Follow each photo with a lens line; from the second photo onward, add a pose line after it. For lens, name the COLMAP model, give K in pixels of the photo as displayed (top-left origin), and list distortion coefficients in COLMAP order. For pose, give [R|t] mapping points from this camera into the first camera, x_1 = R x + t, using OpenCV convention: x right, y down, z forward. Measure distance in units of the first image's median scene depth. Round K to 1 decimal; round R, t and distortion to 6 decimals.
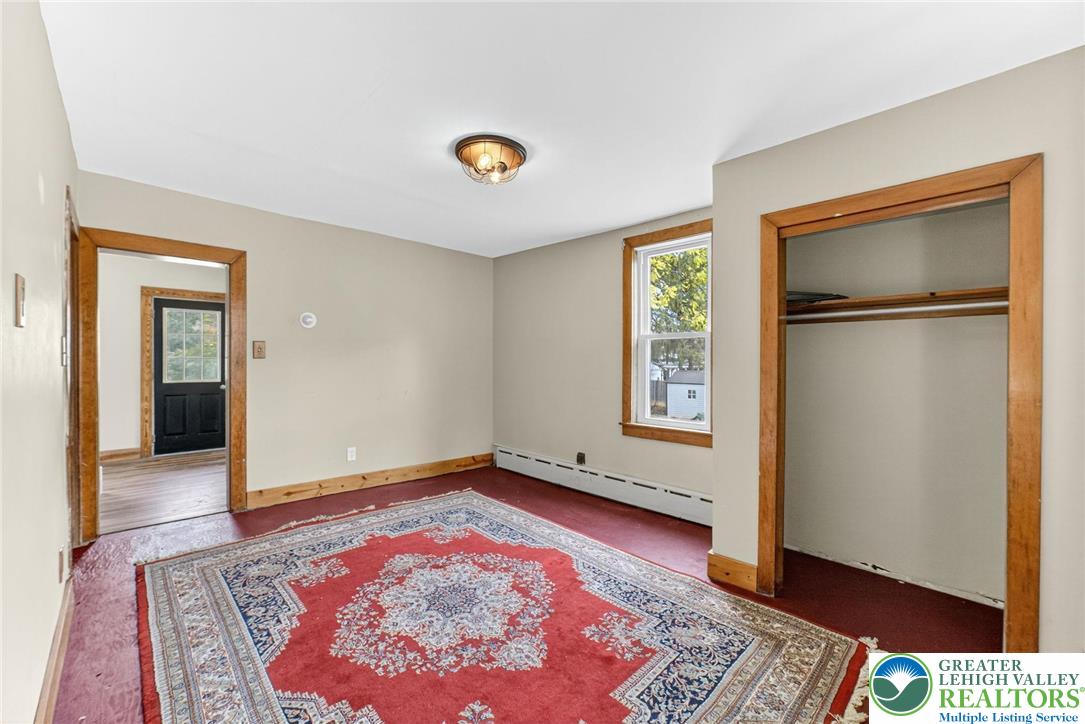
lens RADIAL K [[427.3, 0, 538.6], [0, 427.3, 349.4], [0, 0, 1]] dist [-0.019754, 0.000436]
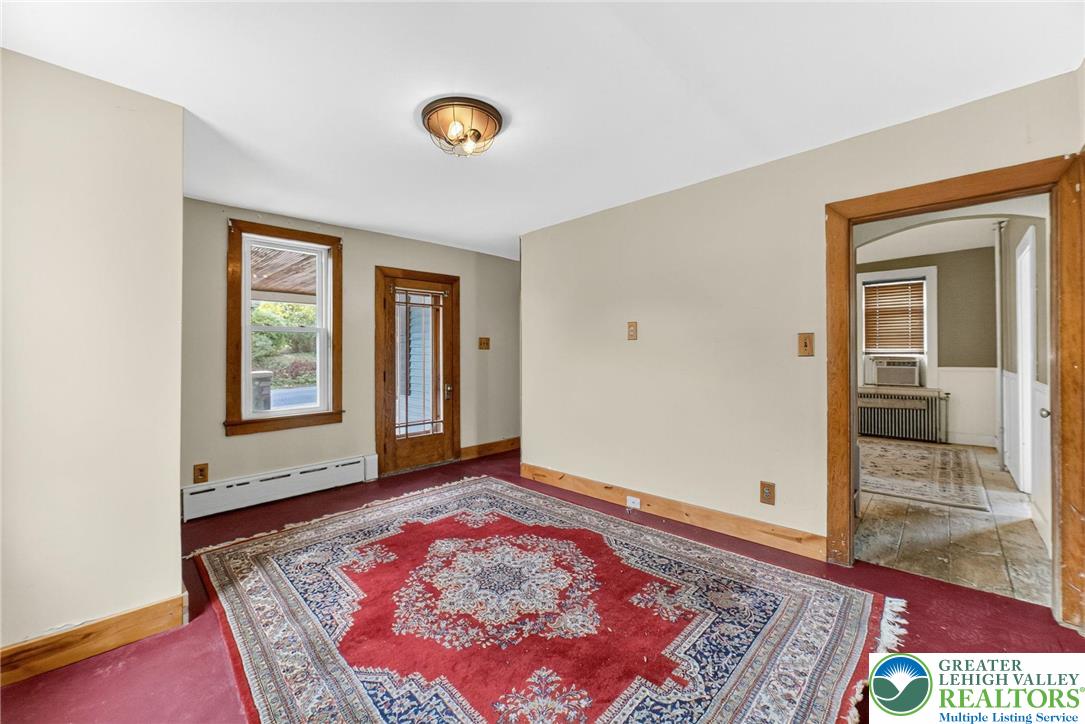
lens RADIAL K [[427.3, 0, 538.6], [0, 427.3, 349.4], [0, 0, 1]] dist [-0.019754, 0.000436]
pose [[-0.999812, -0.000554, -0.019391, -0.284755], [0.000054, 0.999509, -0.031332, 0.055906], [0.019399, -0.031327, -0.999321, 2.143079]]
